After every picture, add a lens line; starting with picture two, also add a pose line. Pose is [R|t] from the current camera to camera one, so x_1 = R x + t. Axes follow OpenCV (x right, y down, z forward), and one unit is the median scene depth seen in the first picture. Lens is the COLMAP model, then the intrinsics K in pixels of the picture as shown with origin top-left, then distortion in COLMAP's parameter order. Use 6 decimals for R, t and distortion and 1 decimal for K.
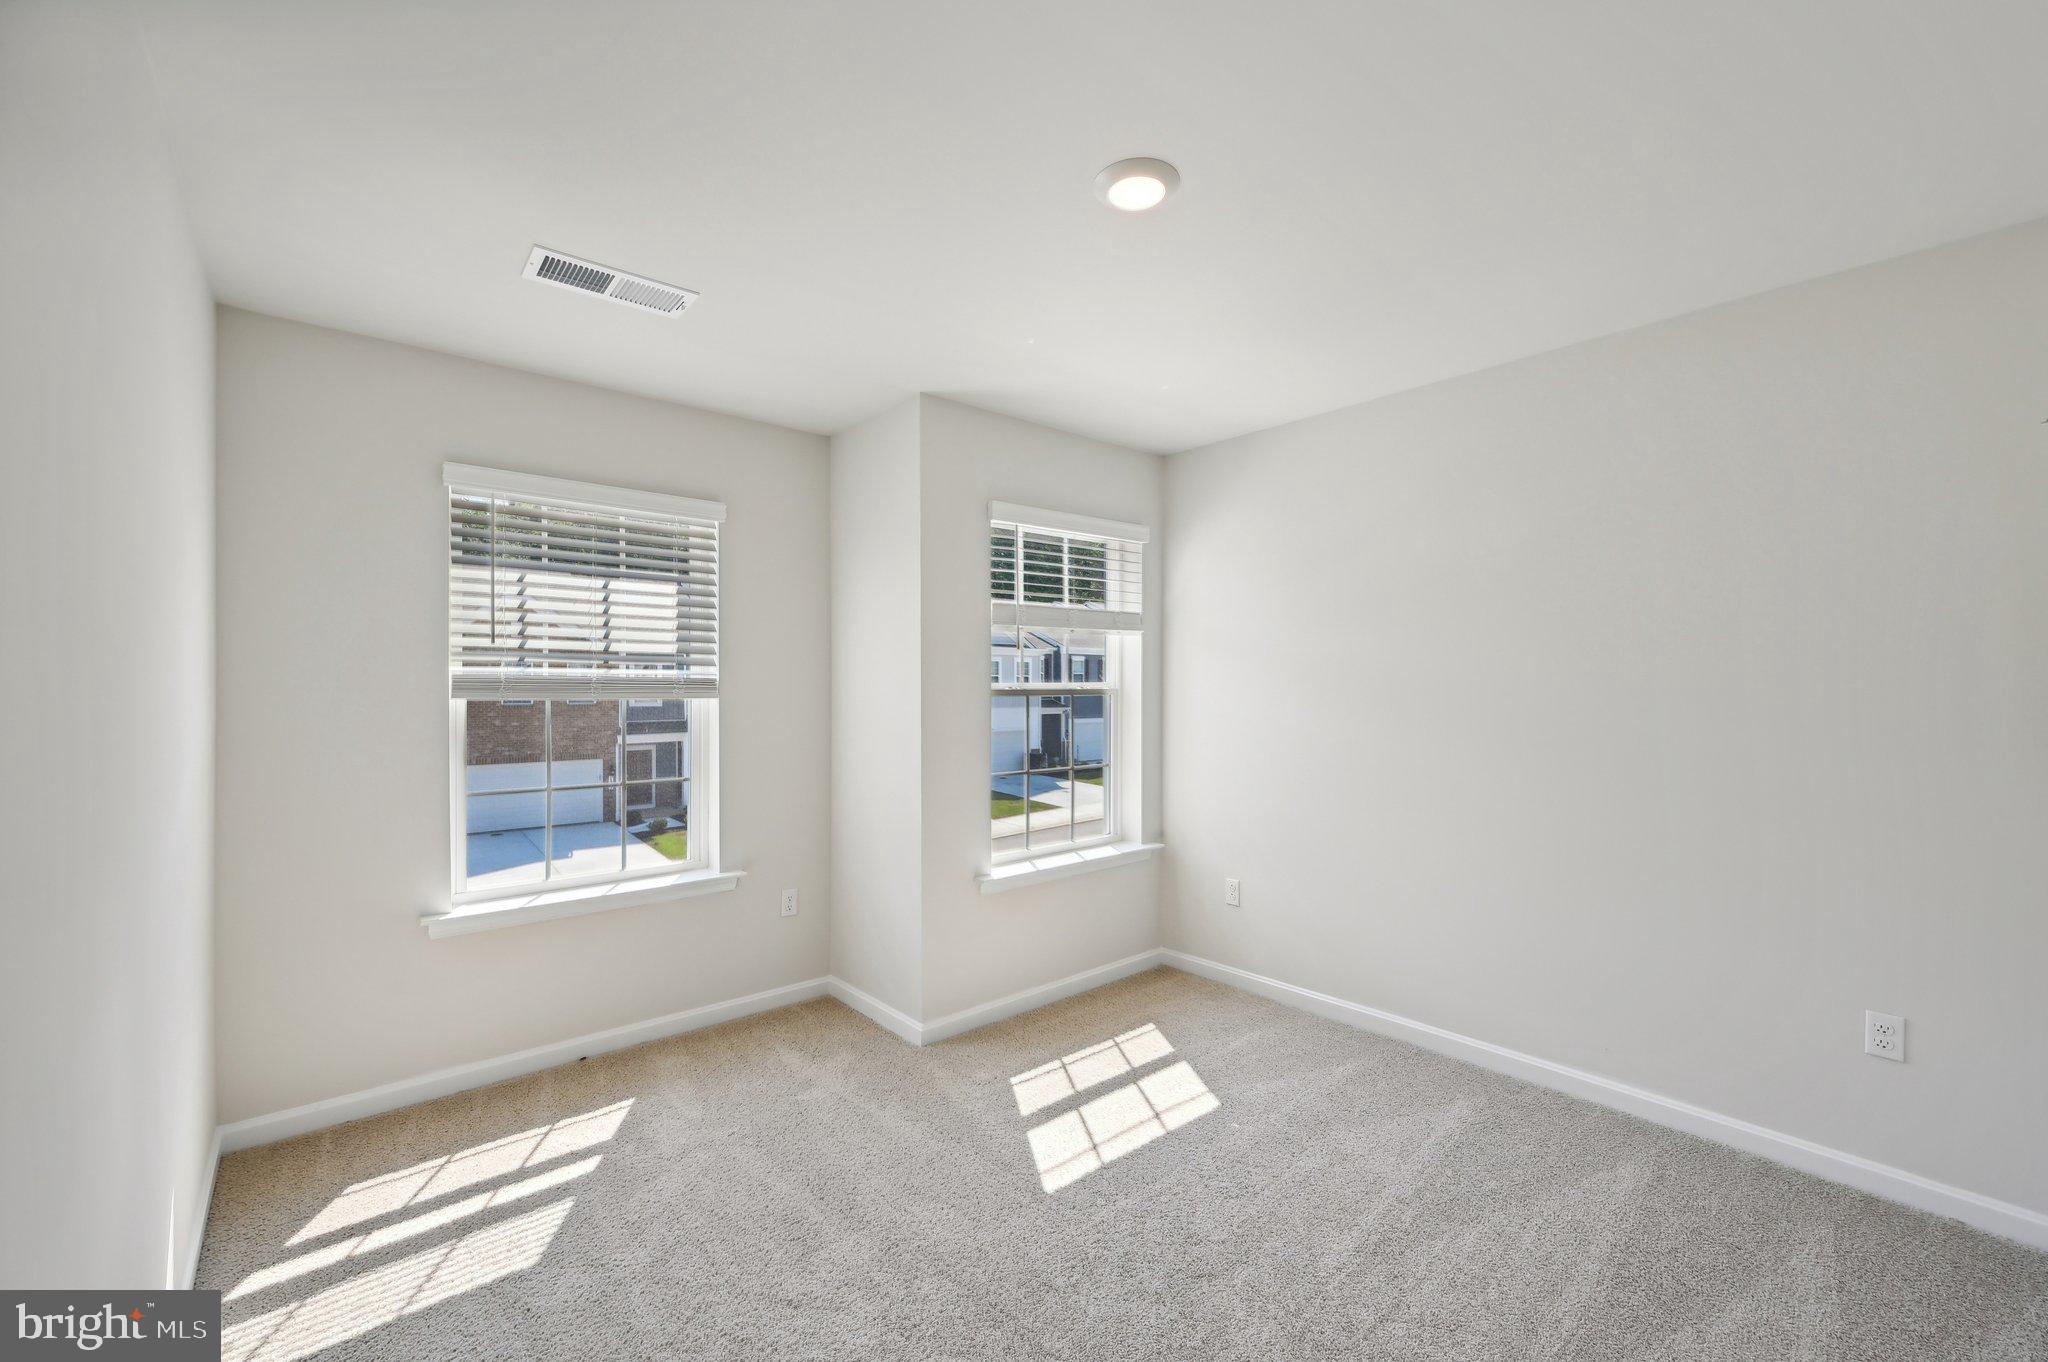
lens RADIAL K [[835.8, 0, 1046.0], [0, 835.8, 687.1], [0, 0, 1]] dist [-0.001034, 0.000113]
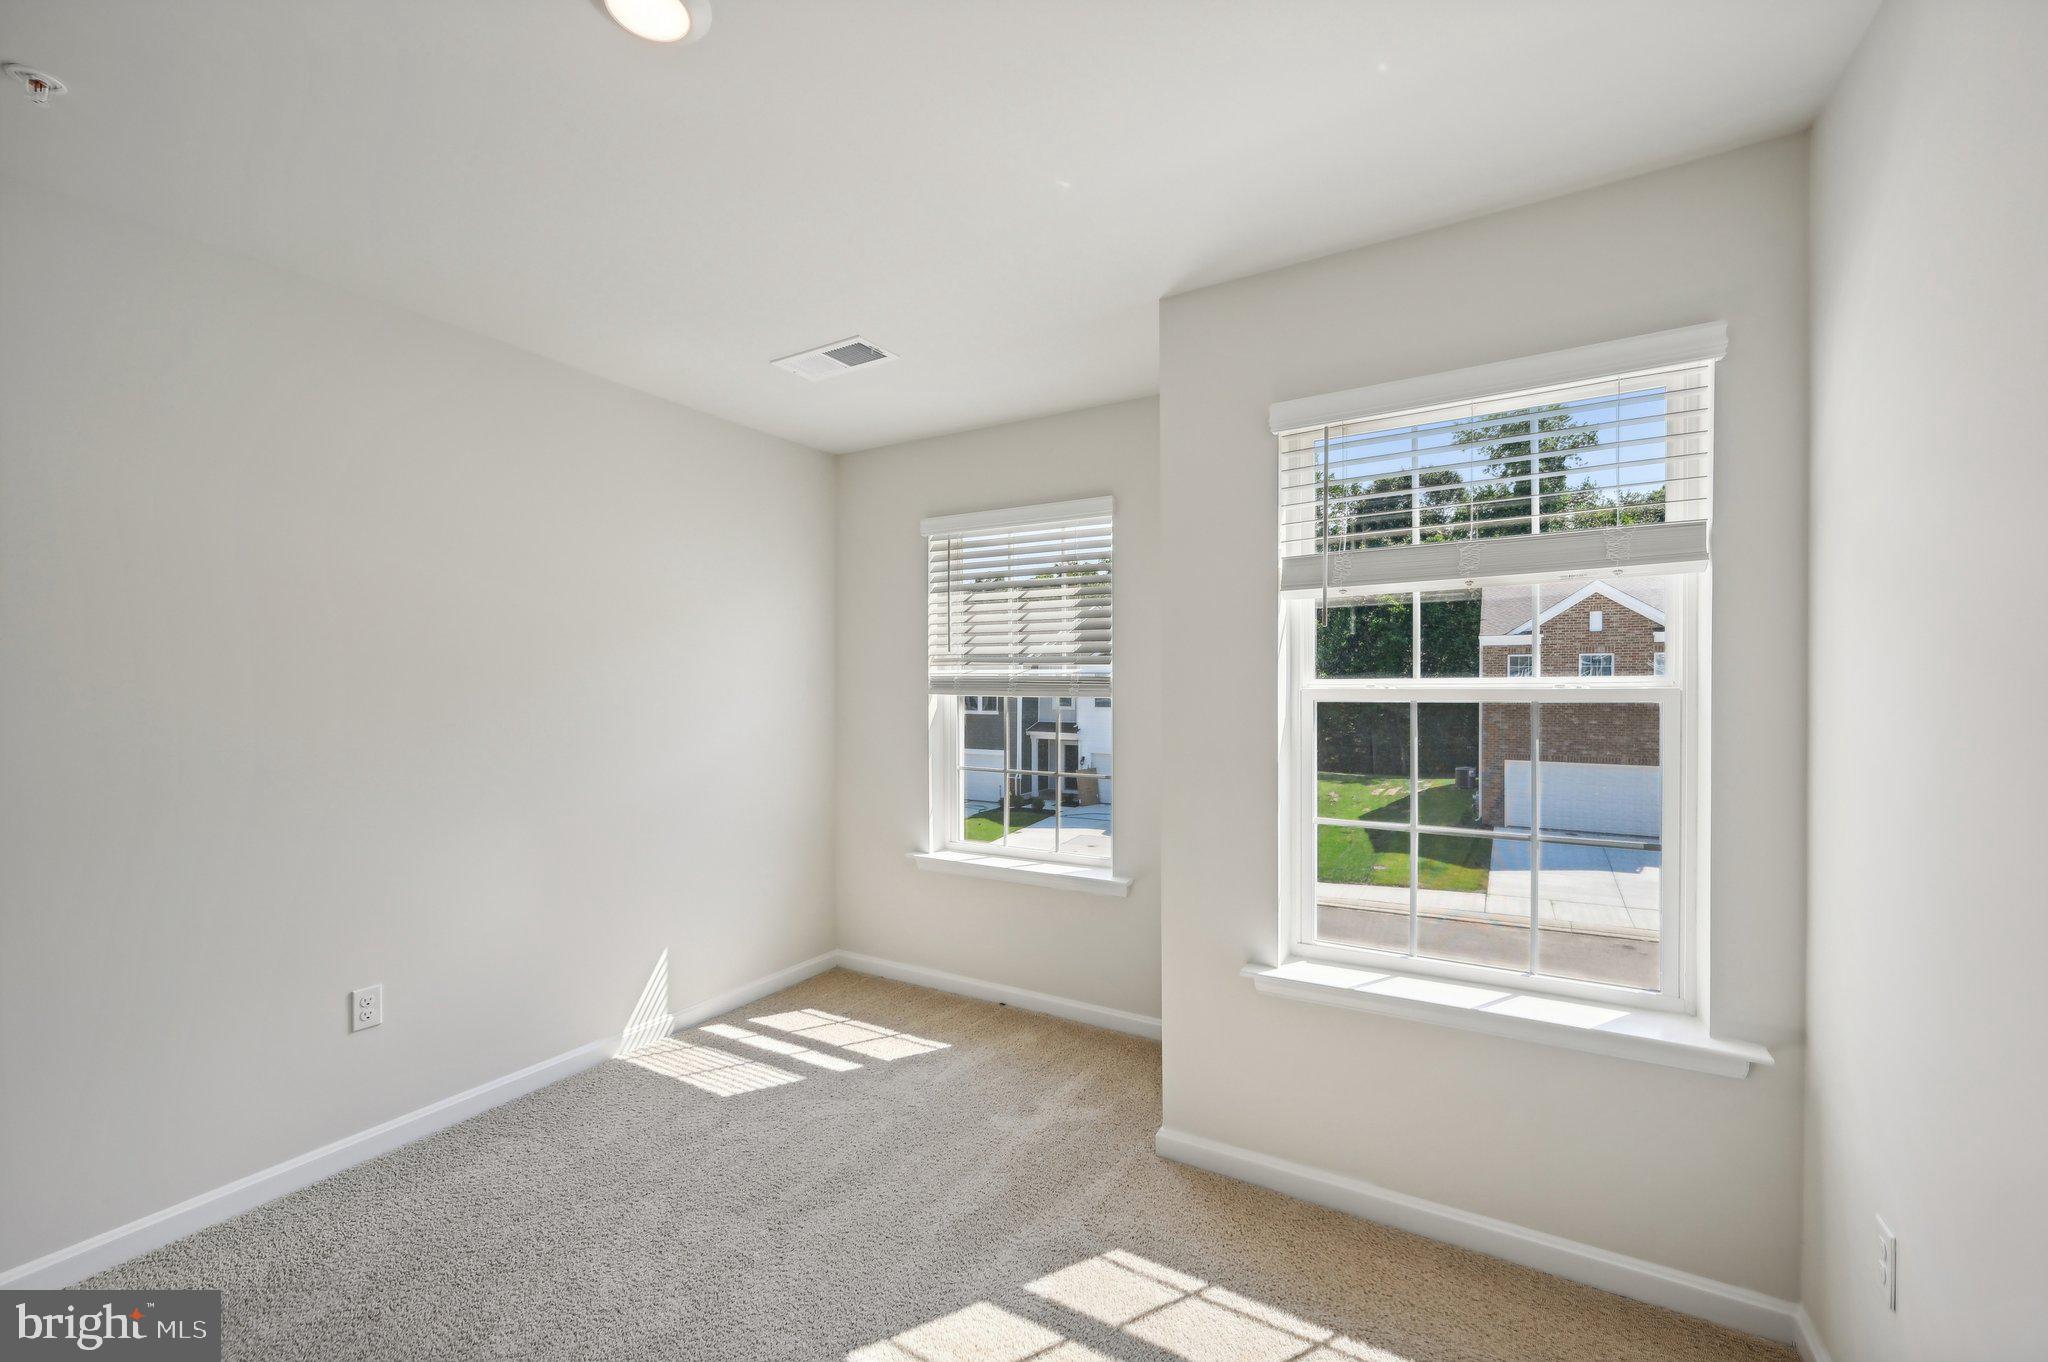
lens RADIAL K [[835.8, 0, 1032.9], [0, 835.8, 690.8], [0, 0, 1]] dist [-0.001034, 0.000113]
pose [[0.305401, 0.006504, -0.952202, 0.608965], [0.001099, 0.999974, 0.007183, -0.001070], [0.952223, -0.003240, 0.305386, 0.739072]]
